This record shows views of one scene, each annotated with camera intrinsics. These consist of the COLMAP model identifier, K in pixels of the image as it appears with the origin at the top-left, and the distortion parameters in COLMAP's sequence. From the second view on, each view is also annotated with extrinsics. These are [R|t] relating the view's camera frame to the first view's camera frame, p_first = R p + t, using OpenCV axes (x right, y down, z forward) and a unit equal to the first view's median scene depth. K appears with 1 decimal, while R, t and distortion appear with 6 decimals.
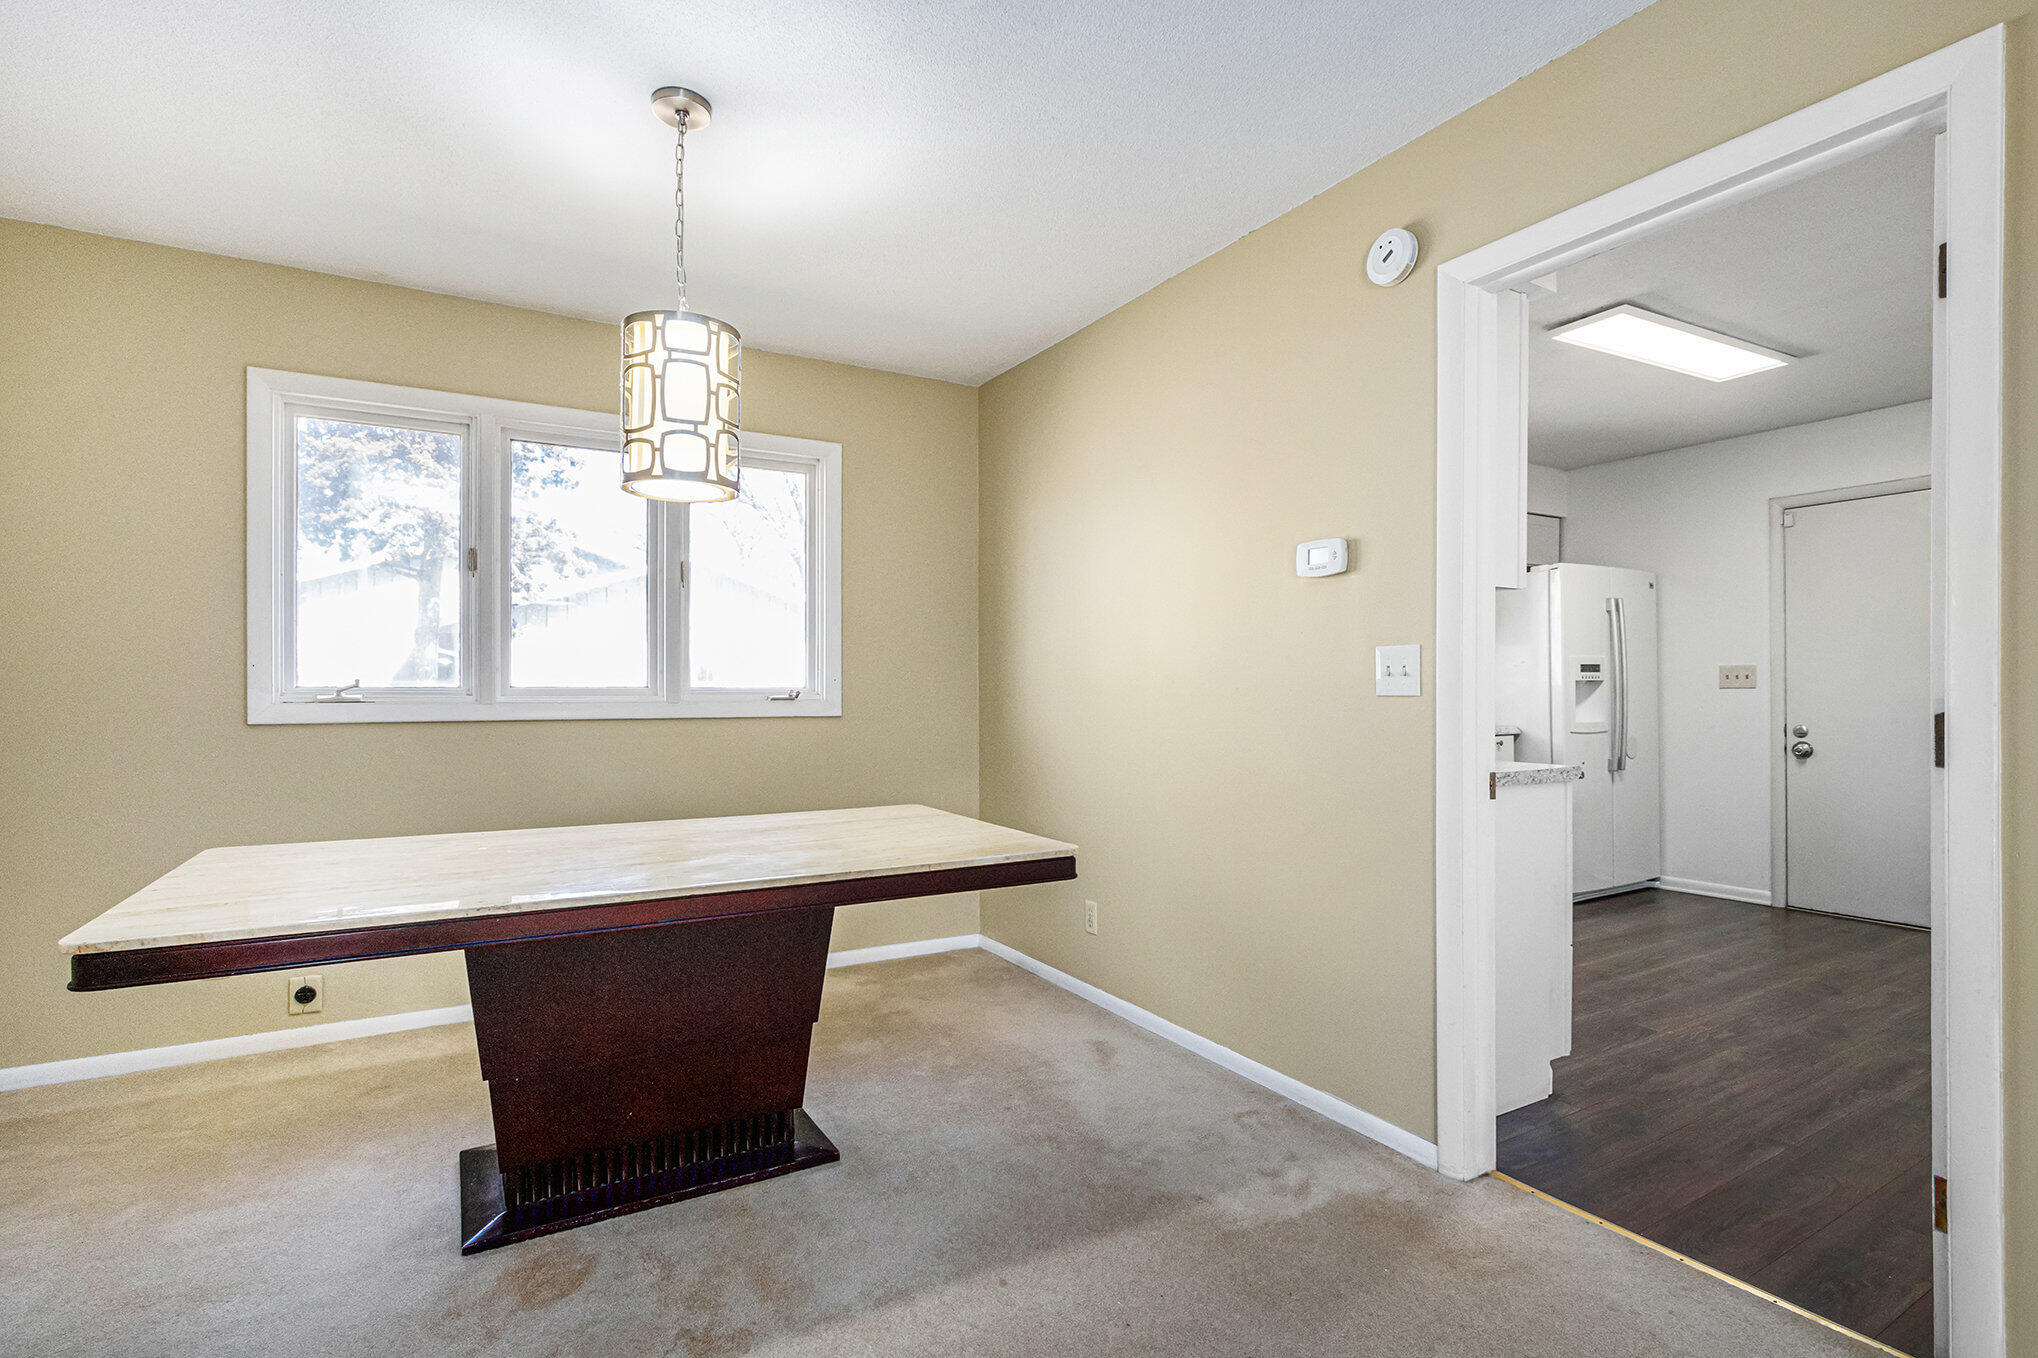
lens RADIAL K [[968.4, 0, 1019.0], [0, 968.4, 679.0], [0, 0, 1]] dist [-0.009030, 0.000092]
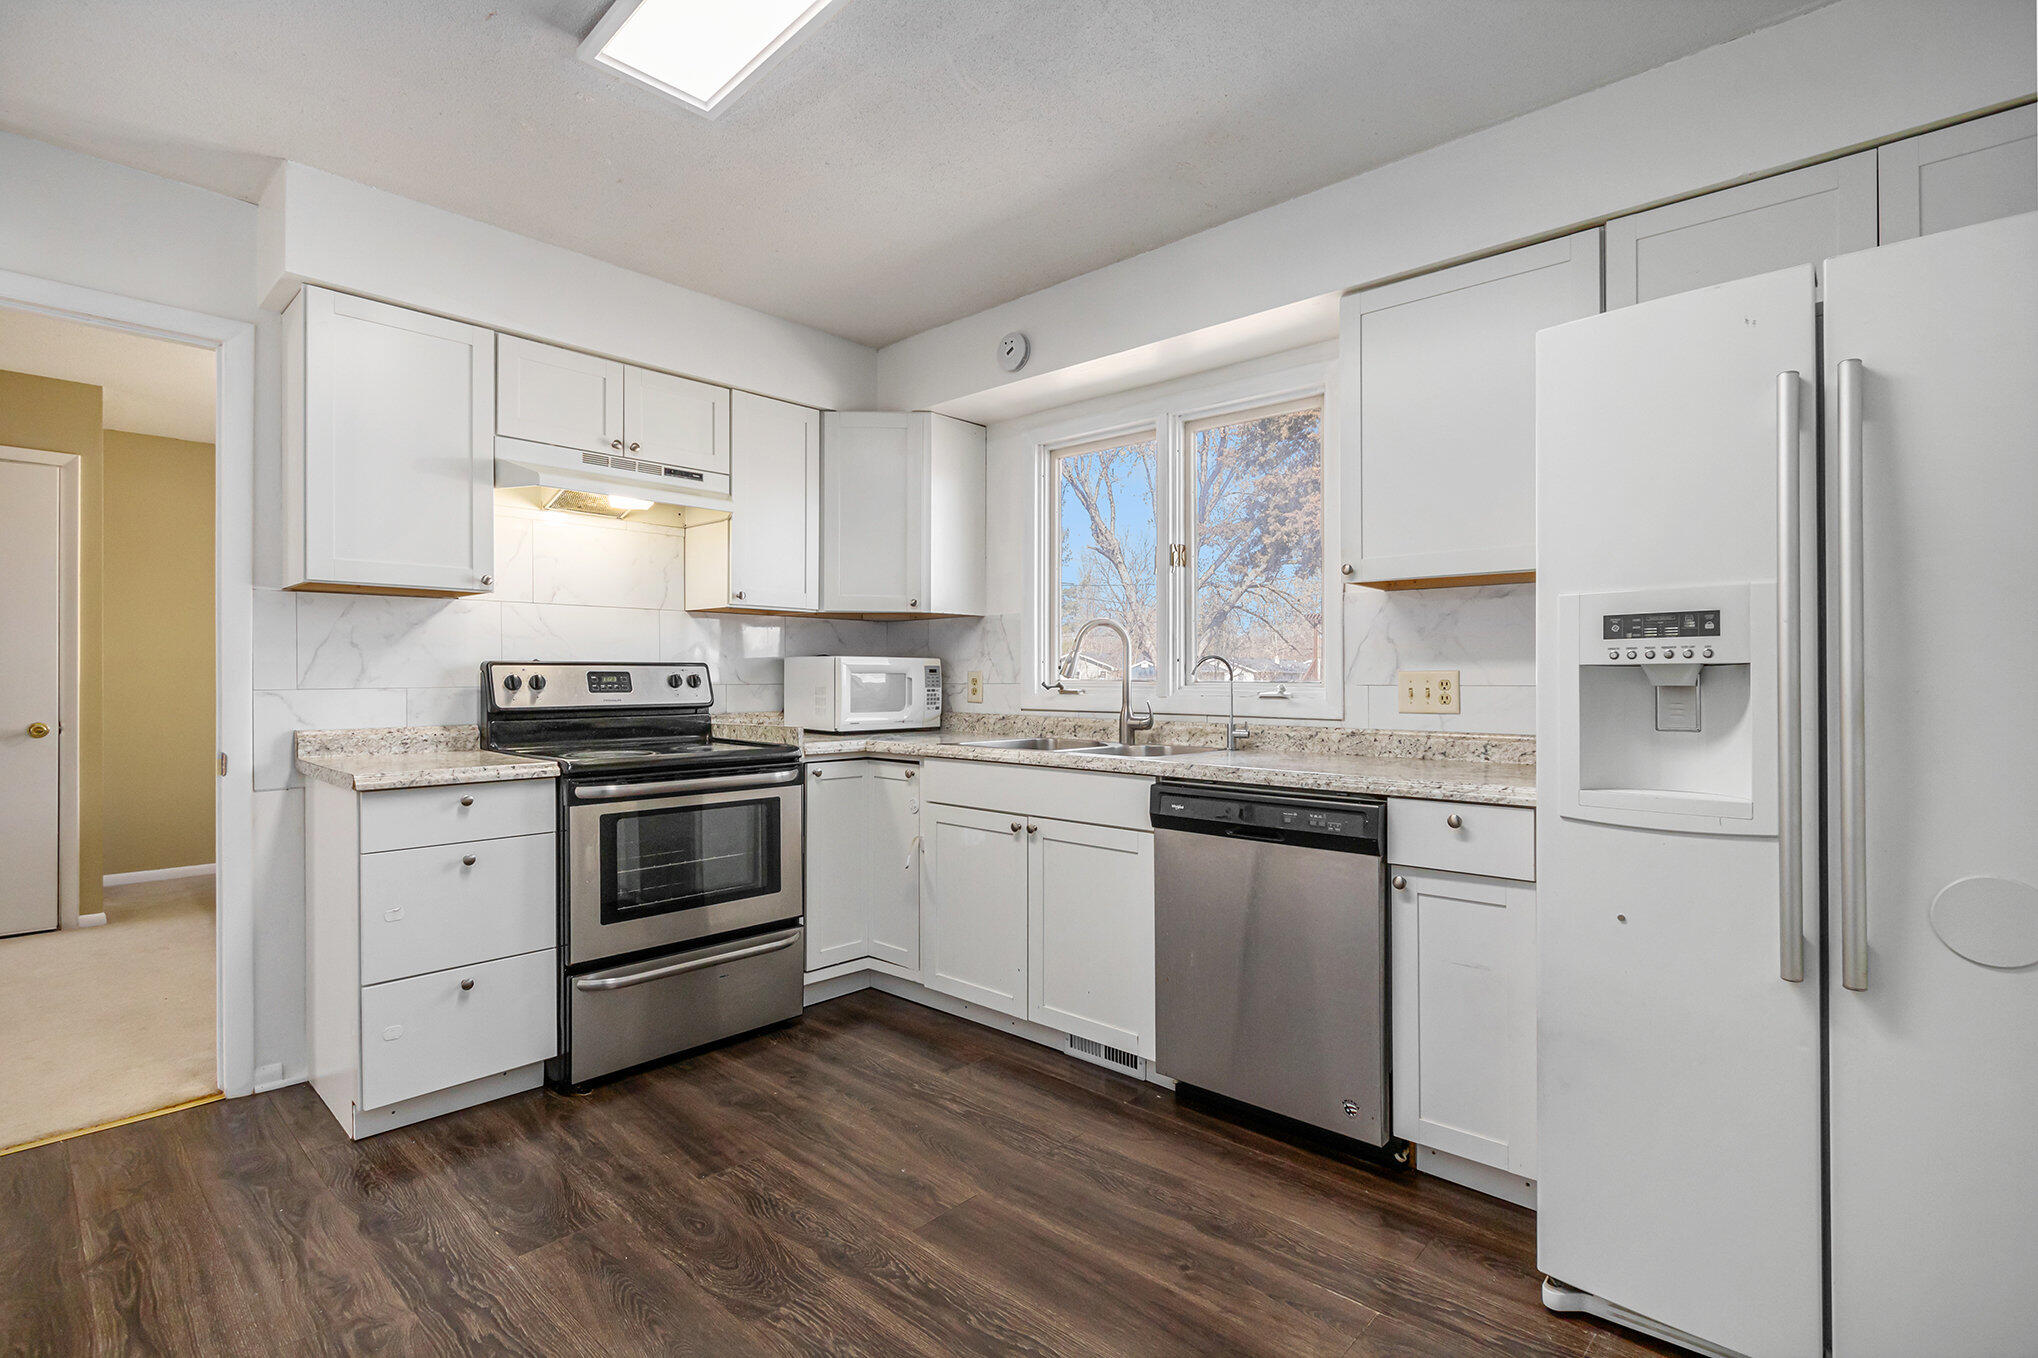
lens RADIAL K [[939.6, 0, 1019.0], [0, 939.6, 679.0], [0, 0, 1]] dist [-0.009575, -0.000590]
pose [[0.293762, 0.006505, -0.955856, 1.594586], [0.002892, 0.999966, 0.007694, 0.006693], [0.955874, -0.005024, 0.293734, 1.379166]]
